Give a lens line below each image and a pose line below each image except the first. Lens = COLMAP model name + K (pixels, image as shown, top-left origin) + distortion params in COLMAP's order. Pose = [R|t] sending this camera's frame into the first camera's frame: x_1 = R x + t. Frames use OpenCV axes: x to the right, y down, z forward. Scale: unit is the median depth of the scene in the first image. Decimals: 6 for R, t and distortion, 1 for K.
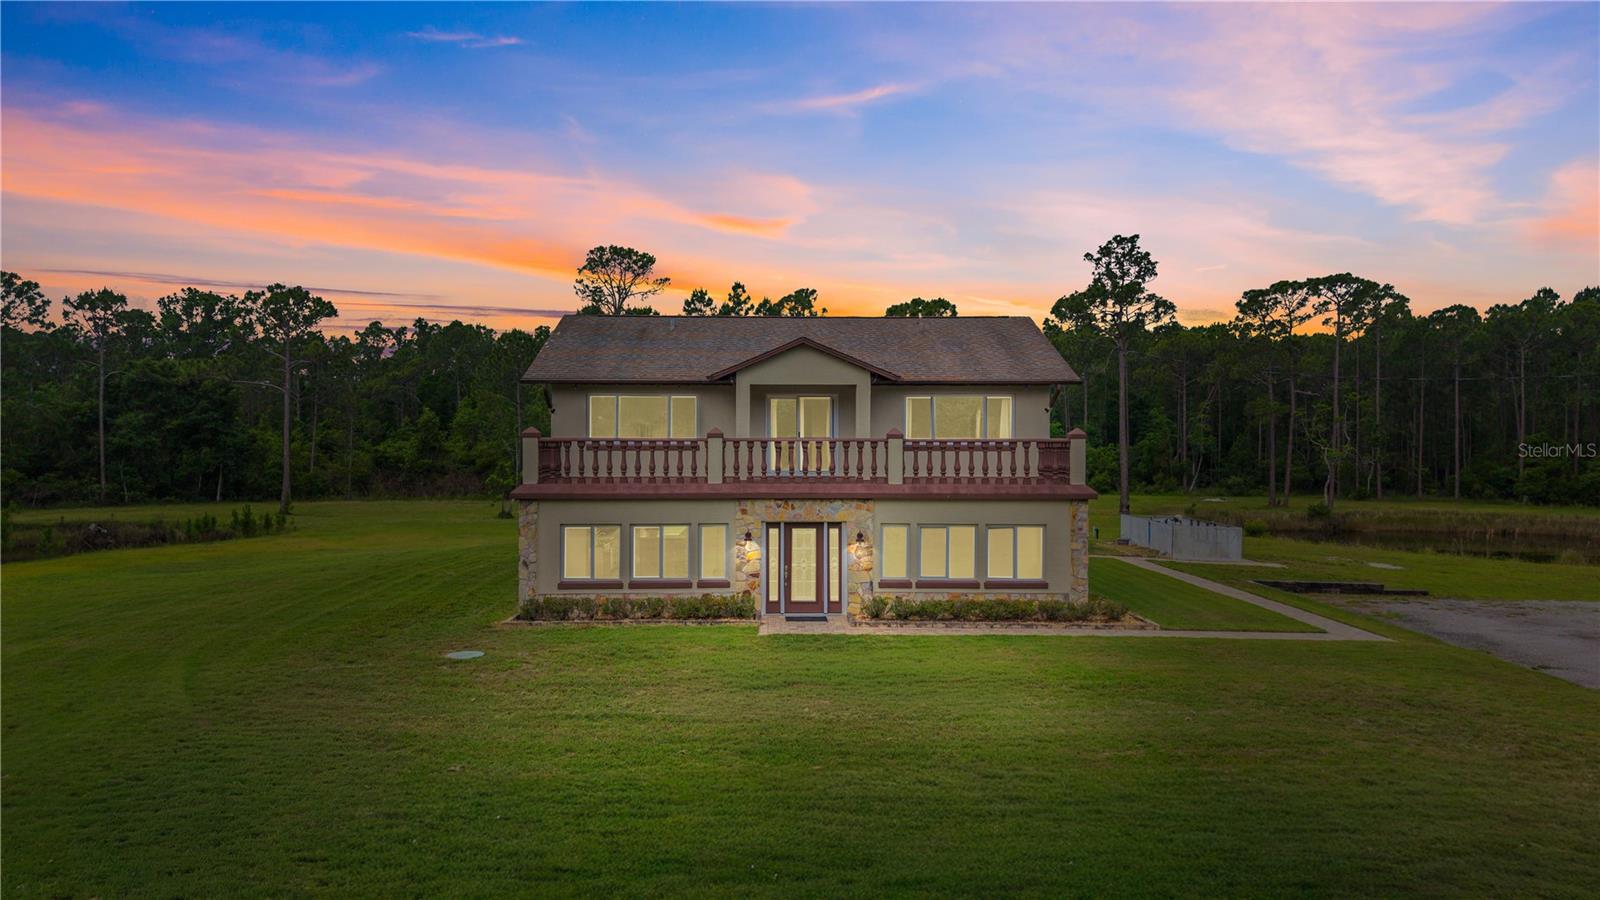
lens RADIAL K [[1097.7, 0, 794.9], [0, 1097.7, 454.3], [0, 0, 1]] dist [0.061797, -0.003071]
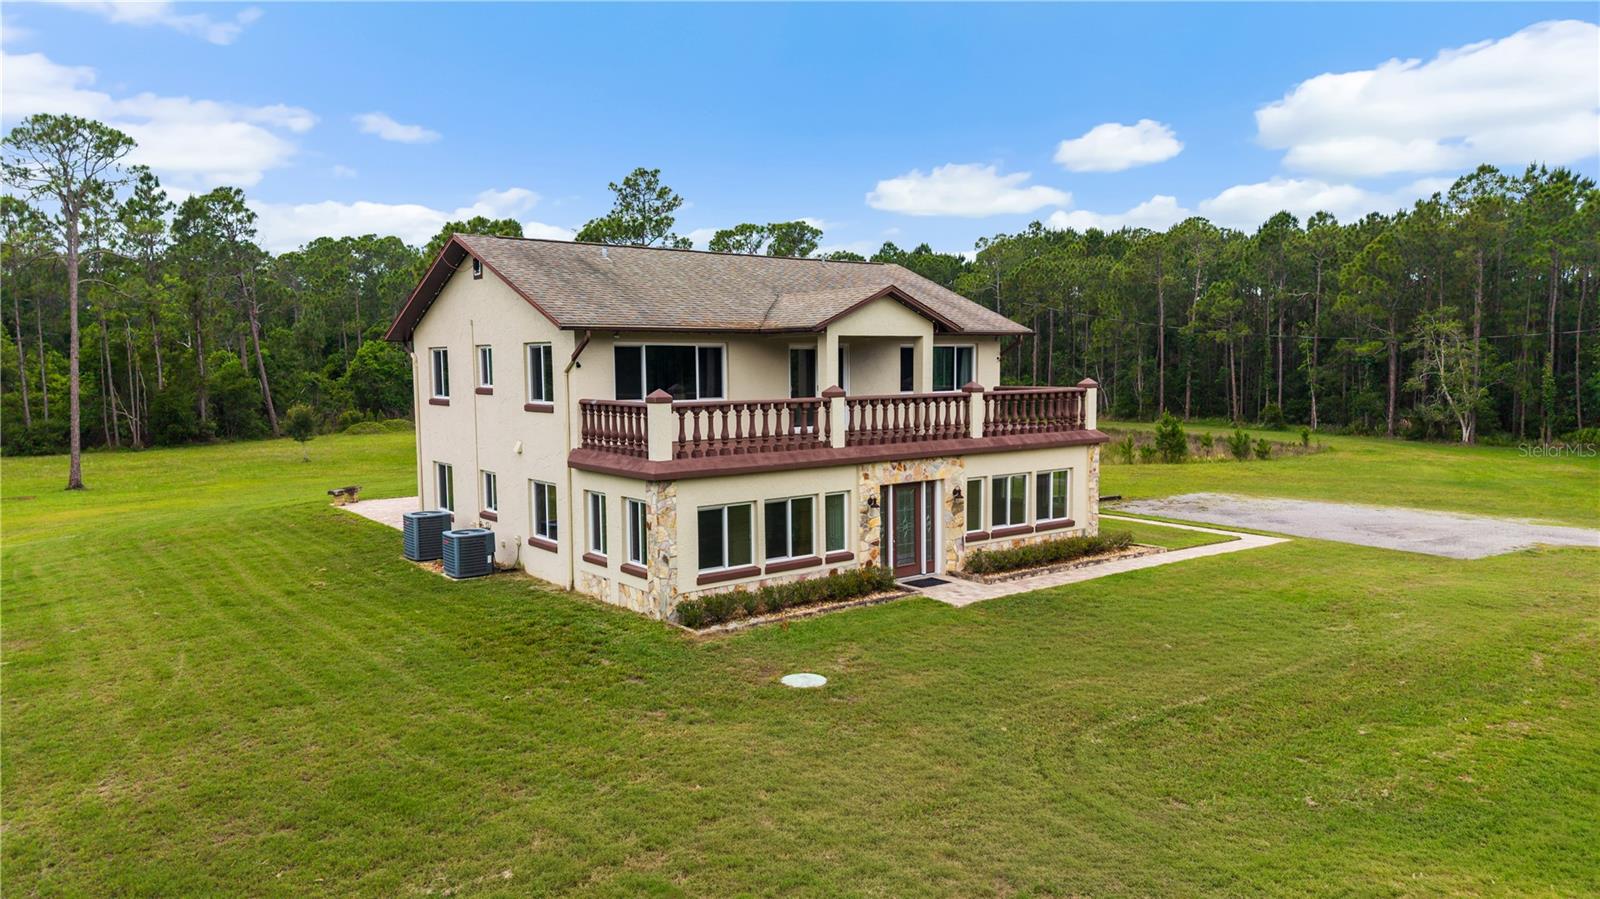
lens RADIAL K [[1097.7, 0, 794.9], [0, 1097.7, 453.8], [0, 0, 1]] dist [0.061797, -0.003071]
pose [[0.803726, -0.060637, 0.591902, -0.637085], [0.018387, 0.996850, 0.077155, -0.038945], [-0.594715, -0.051128, 0.802309, 0.293775]]
